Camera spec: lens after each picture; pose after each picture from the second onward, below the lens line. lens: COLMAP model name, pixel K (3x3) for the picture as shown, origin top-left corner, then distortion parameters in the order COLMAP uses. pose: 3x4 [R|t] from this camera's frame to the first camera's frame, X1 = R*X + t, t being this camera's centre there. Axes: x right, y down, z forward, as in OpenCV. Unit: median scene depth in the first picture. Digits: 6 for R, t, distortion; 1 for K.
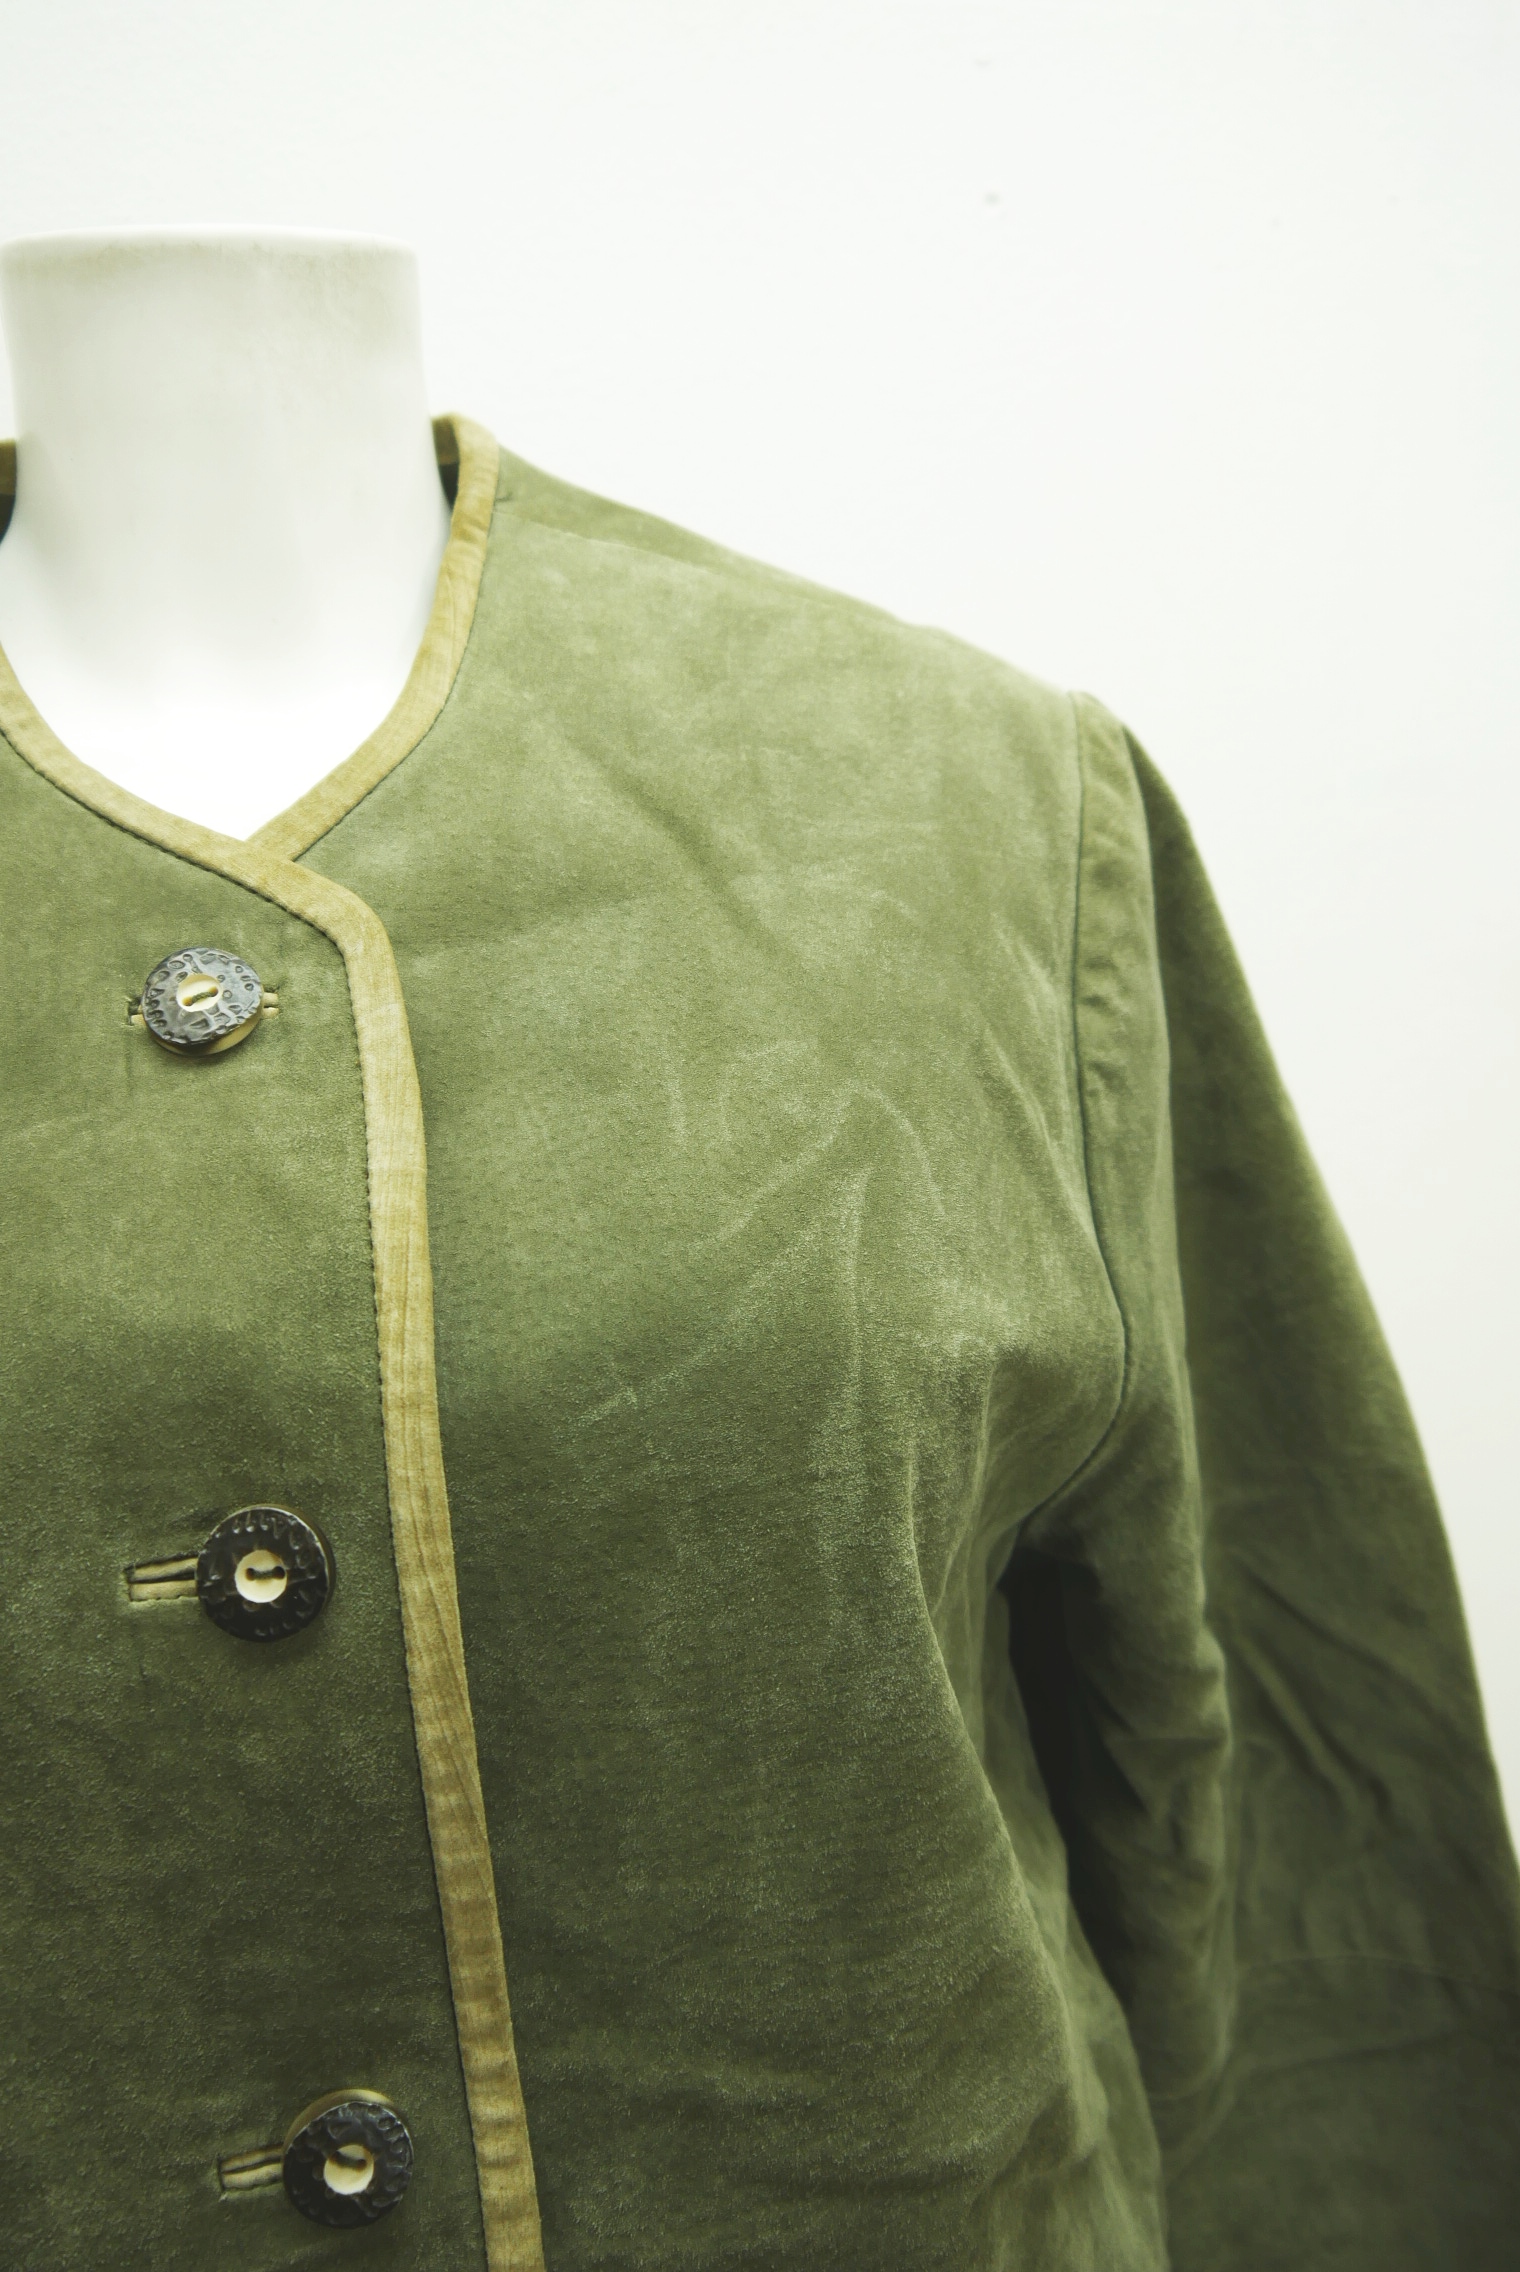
lens RADIAL K [[1914.3, 0, 760.0], [0, 1914.3, 1136.0], [0, 0, 1]] dist [-0.056164, 0.012417]
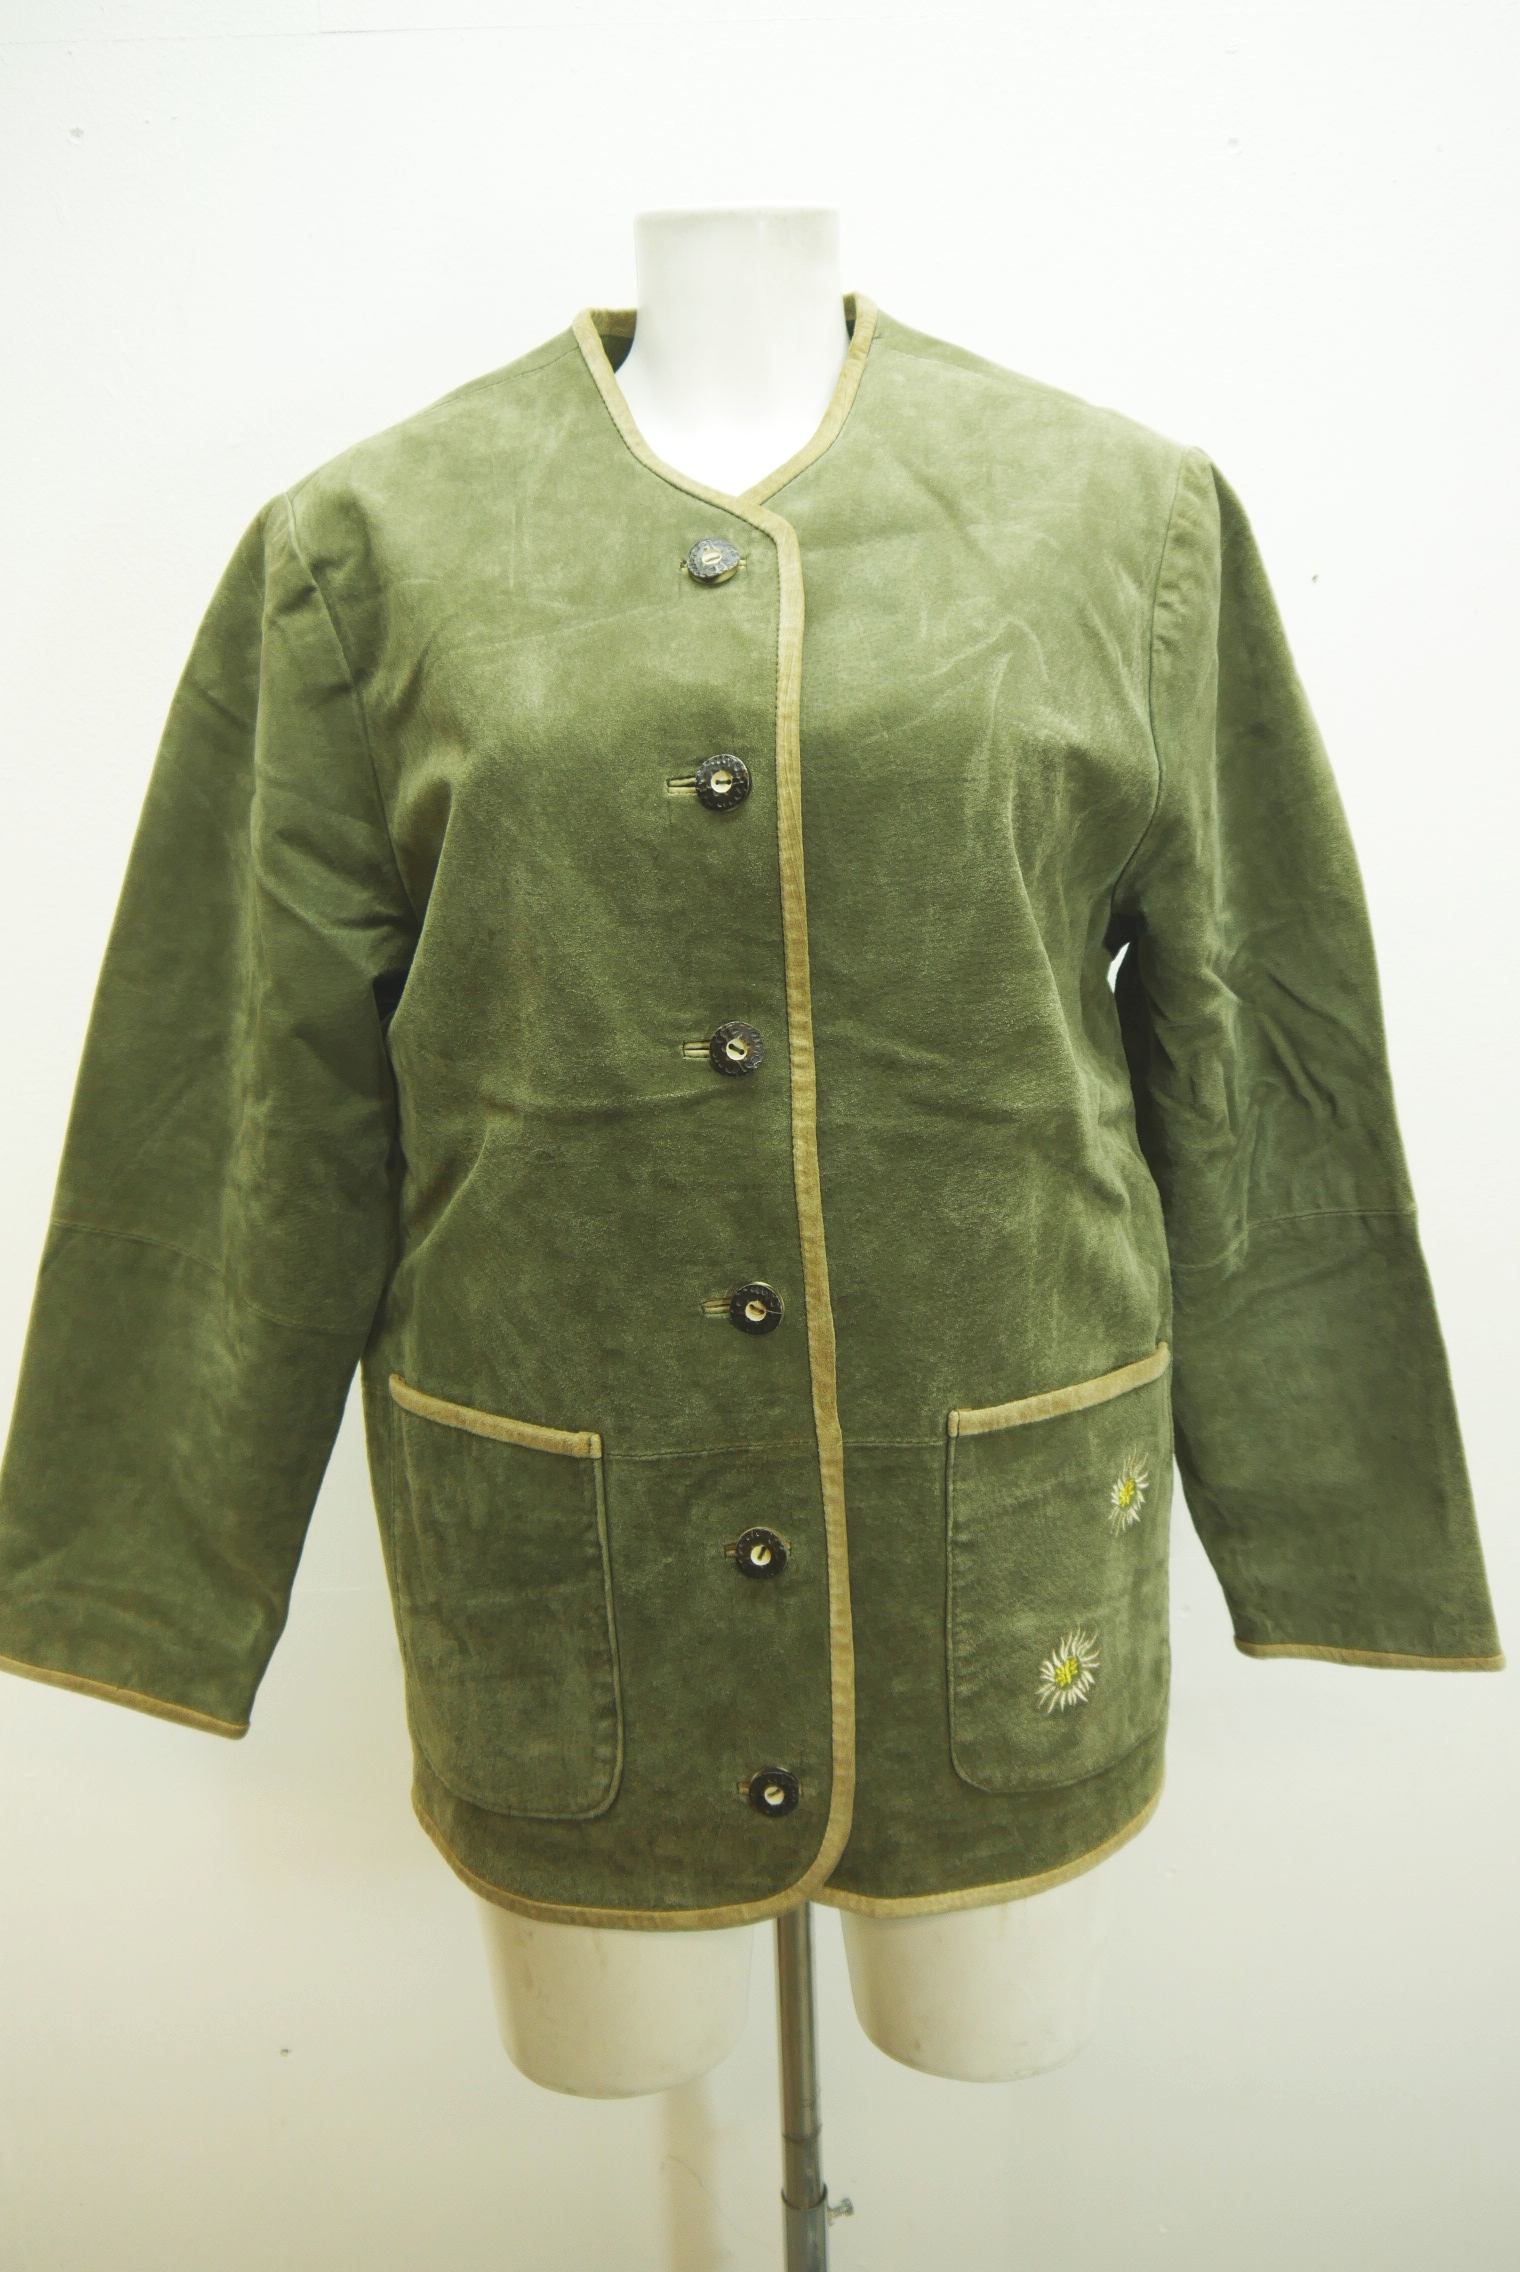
lens RADIAL K [[1882.4, 0, 724.4], [0, 1882.4, 1143.7], [0, 0, 1]] dist [-0.064490, 0.012381]
pose [[0.965928, 0.089015, -0.243020, 0.303213], [-0.071588, 0.994250, 0.079640, 0.415754], [0.248711, -0.059529, 0.966747, -1.117074]]
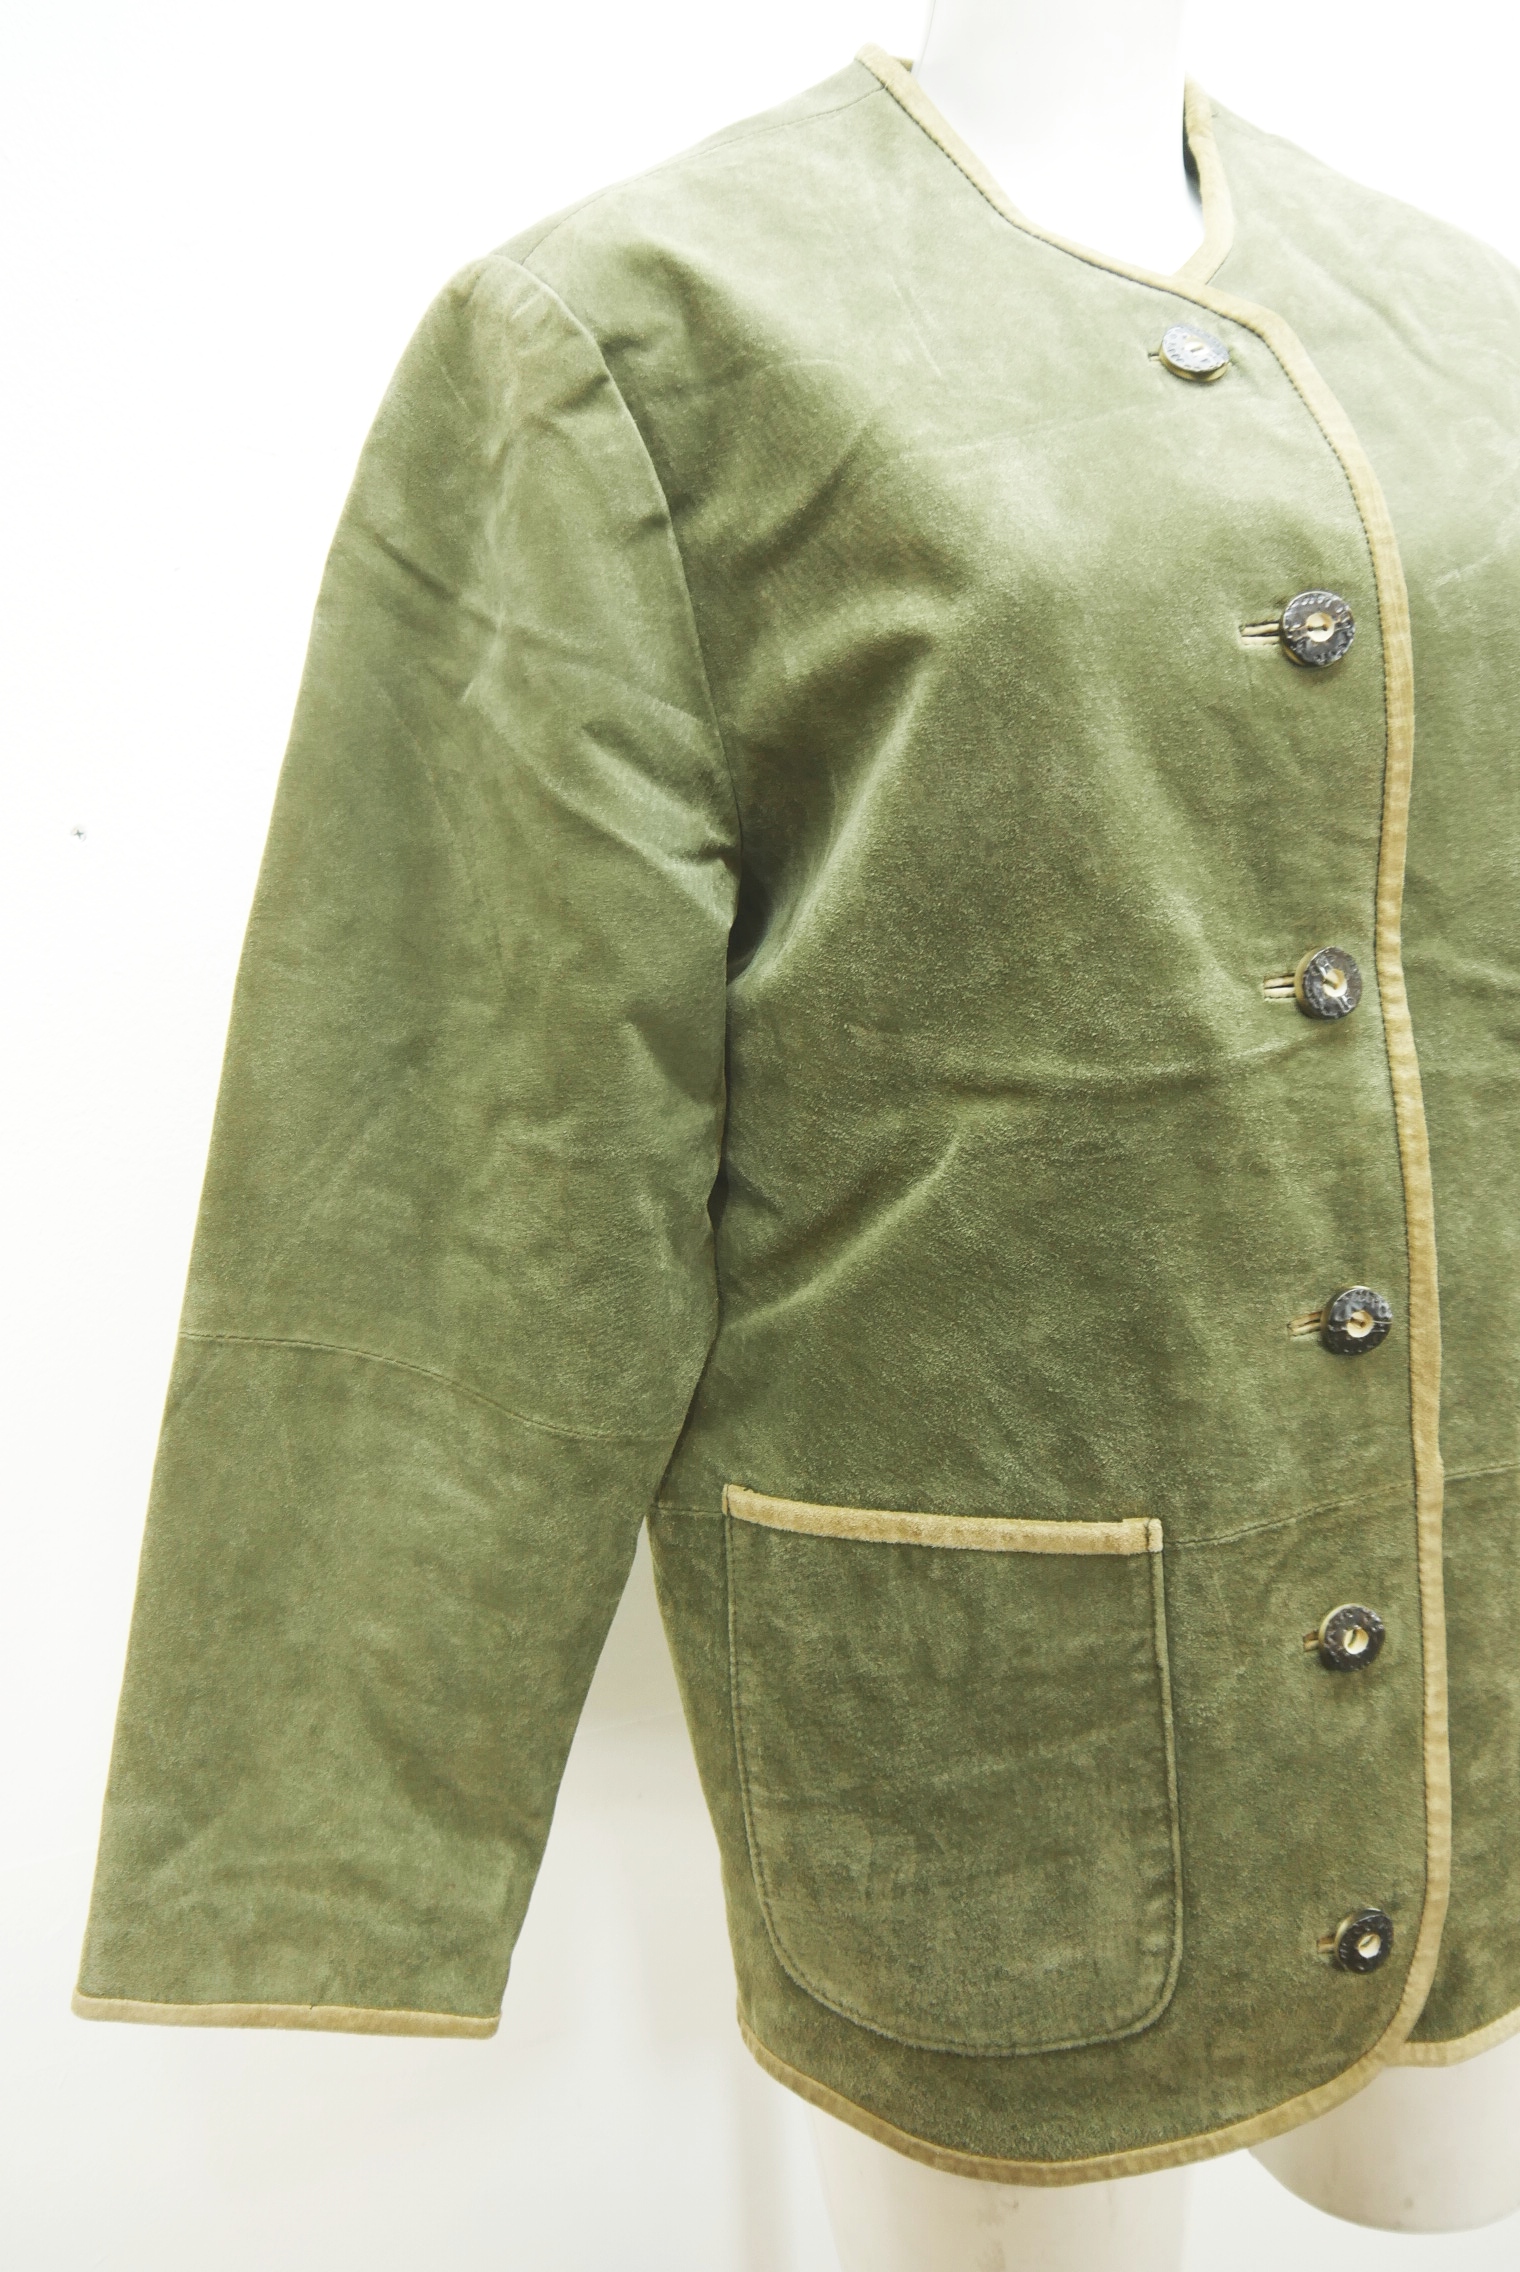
lens RADIAL K [[1914.3, 0, 760.0], [0, 1914.3, 1136.0], [0, 0, 1]] dist [-0.056164, 0.012417]
pose [[0.995526, -0.006023, 0.094294, -0.809510], [0.001665, 0.998929, 0.046230, 0.528613], [-0.094472, -0.045866, 0.994470, -0.654084]]
